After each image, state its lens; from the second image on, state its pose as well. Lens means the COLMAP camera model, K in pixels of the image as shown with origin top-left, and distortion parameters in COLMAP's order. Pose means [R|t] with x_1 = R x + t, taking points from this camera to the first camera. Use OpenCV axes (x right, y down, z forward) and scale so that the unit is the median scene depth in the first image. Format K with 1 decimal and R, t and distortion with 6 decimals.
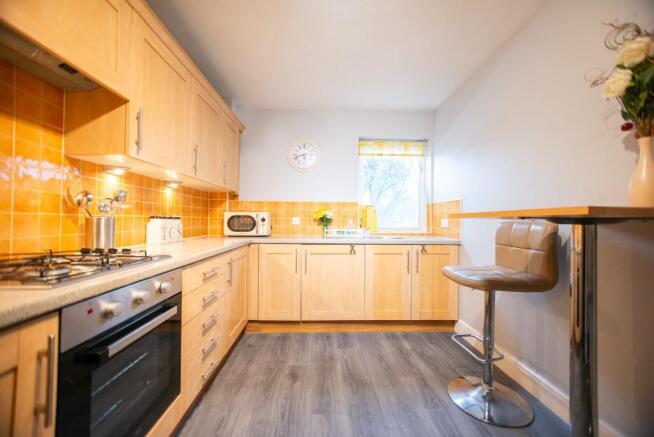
lens RADIAL K [[271.5, 0, 326.9], [0, 271.5, 217.9], [0, 0, 1]] dist [-0.013809, 0.002305]
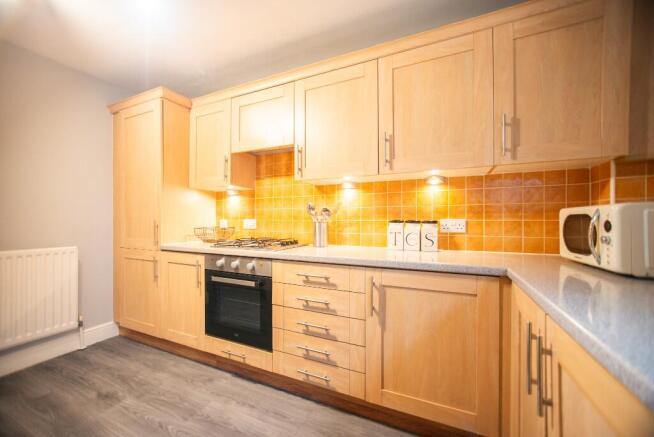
lens RADIAL K [[271.5, 0, 320.7], [0, 271.5, 220.1], [0, 0, 1]] dist [-0.013809, 0.002305]
pose [[-0.474125, 0.001806, -0.880456, 0.307897], [0.013888, 0.999889, -0.005428, 0.006831], [0.880348, -0.014801, -0.474097, 1.935718]]
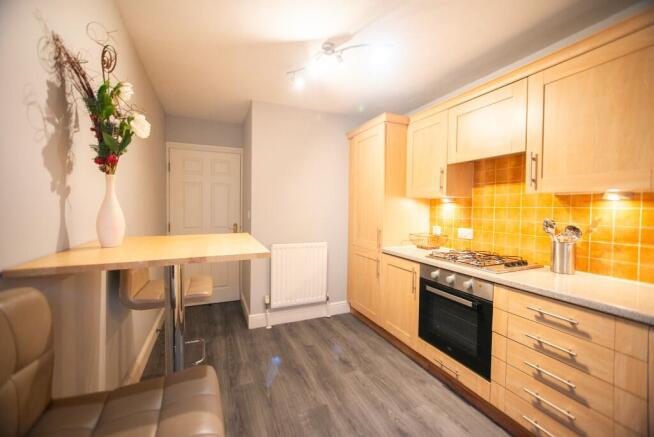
lens RADIAL K [[271.5, 0, 325.6], [0, 271.5, 214.1], [0, 0, 1]] dist [-0.013809, 0.002305]
pose [[-0.934353, -0.003421, -0.356333, 0.361294], [-0.006486, 0.999952, 0.007408, -0.074973], [0.356290, 0.009233, -0.934330, 1.949215]]
